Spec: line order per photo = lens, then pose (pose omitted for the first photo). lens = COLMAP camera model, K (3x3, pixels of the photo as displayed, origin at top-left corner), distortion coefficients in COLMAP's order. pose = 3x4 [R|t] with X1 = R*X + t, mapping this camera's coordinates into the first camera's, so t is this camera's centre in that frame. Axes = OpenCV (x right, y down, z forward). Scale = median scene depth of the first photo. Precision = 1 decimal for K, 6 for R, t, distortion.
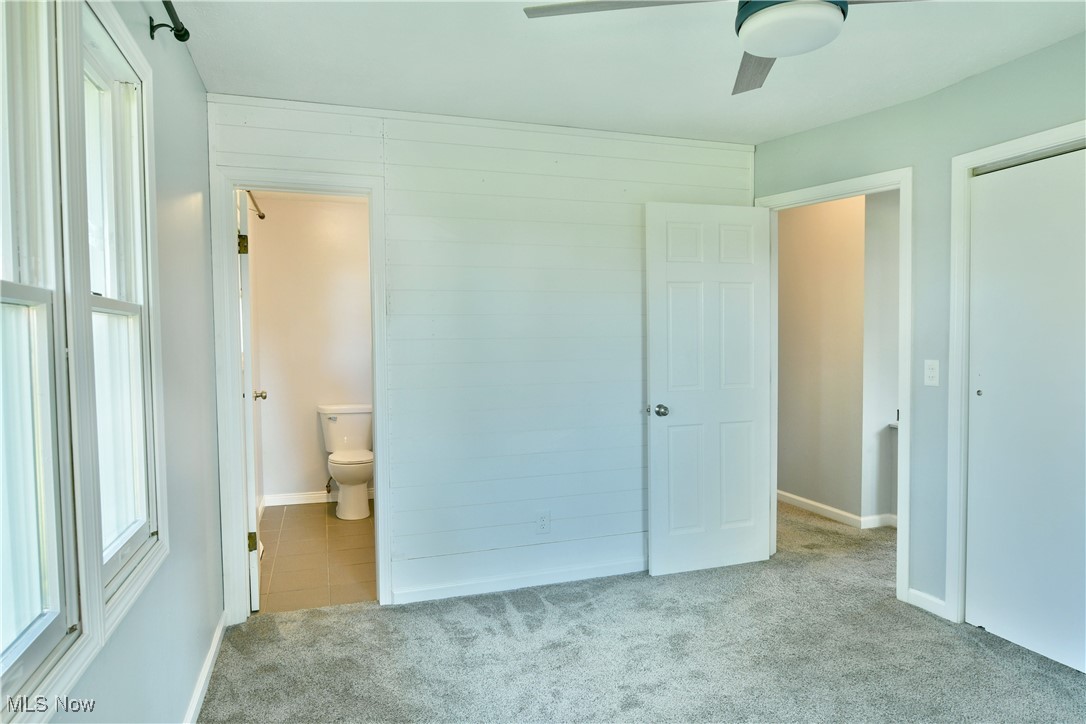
lens RADIAL K [[668.6, 0, 538.8], [0, 668.6, 364.3], [0, 0, 1]] dist [-0.013998, -0.006433]
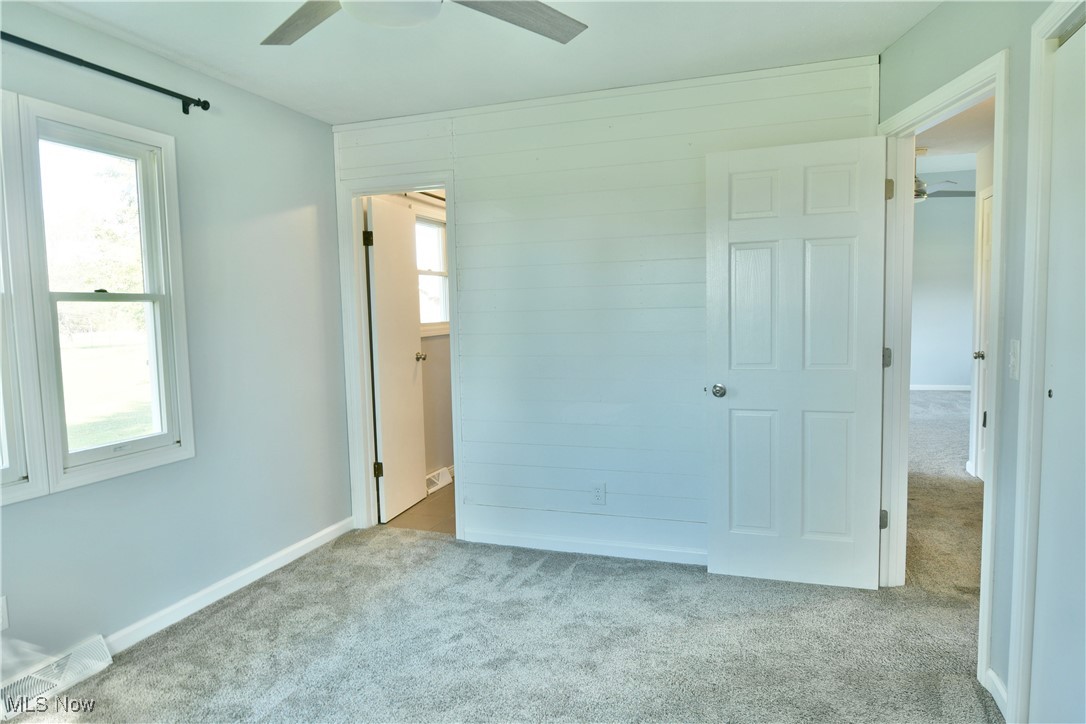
lens RADIAL K [[668.6, 0, 536.5], [0, 668.6, 363.1], [0, 0, 1]] dist [-0.013998, -0.006433]
pose [[0.787189, 0.042415, -0.615252, 0.598324], [-0.012201, 0.998508, 0.053226, -0.012635], [0.616591, -0.034392, 0.786532, 0.175679]]
